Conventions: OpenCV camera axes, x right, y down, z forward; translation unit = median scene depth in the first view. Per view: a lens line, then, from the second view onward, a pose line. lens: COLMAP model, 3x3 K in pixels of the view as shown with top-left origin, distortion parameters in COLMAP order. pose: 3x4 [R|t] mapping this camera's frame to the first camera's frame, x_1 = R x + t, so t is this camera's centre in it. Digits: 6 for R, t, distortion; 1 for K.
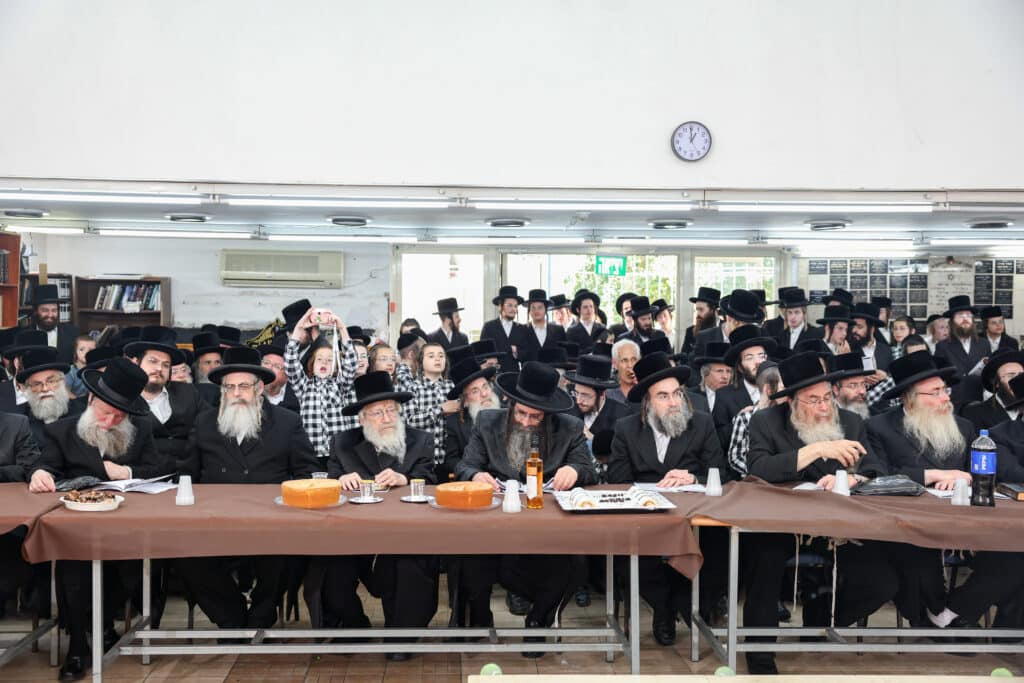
lens RADIAL K [[1147.8, 0, 510.6], [0, 1147.8, 342.6], [0, 0, 1]] dist [-0.137605, 0.000000]
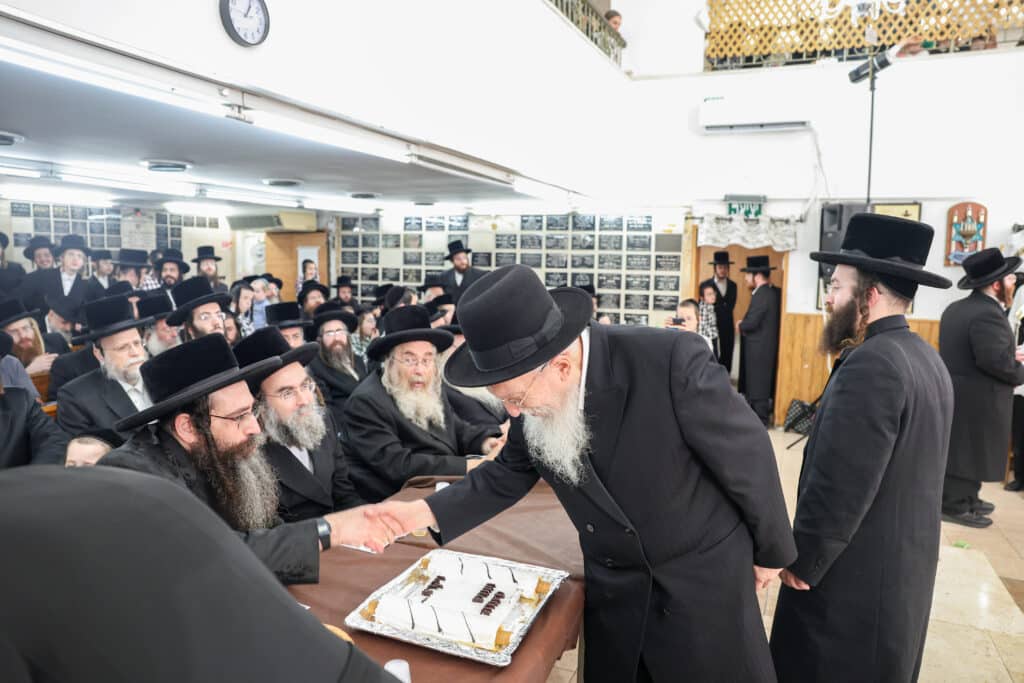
lens RADIAL K [[712.3, 0, 497.5], [0, 712.3, 350.5], [0, 0, 1]] dist [-0.103218, 0.081626]
pose [[0.466301, -0.093081, 0.879716, -0.082545], [-0.004188, 0.994205, 0.107415, -0.009528], [-0.884616, -0.053772, 0.463209, 0.332719]]
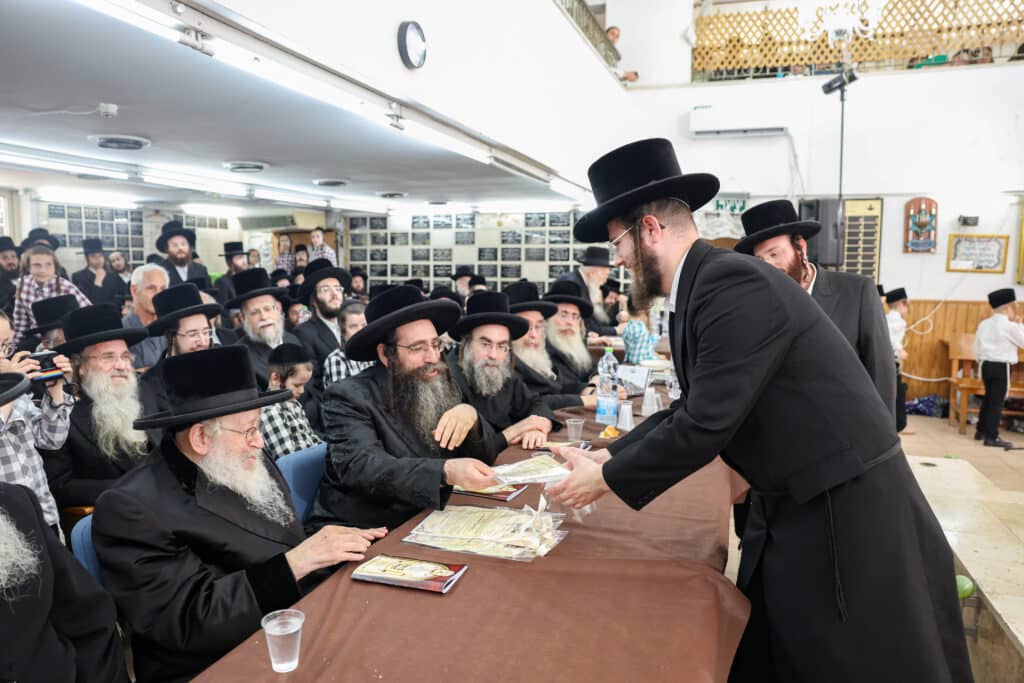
lens RADIAL K [[712.3, 0, 497.1], [0, 712.3, 344.6], [0, 0, 1]] dist [-0.103218, 0.081626]
pose [[0.392617, -0.092341, 0.915055, -0.165595], [0.012377, 0.995387, 0.095137, 0.000507], [-0.919619, -0.026027, 0.391949, 0.369680]]
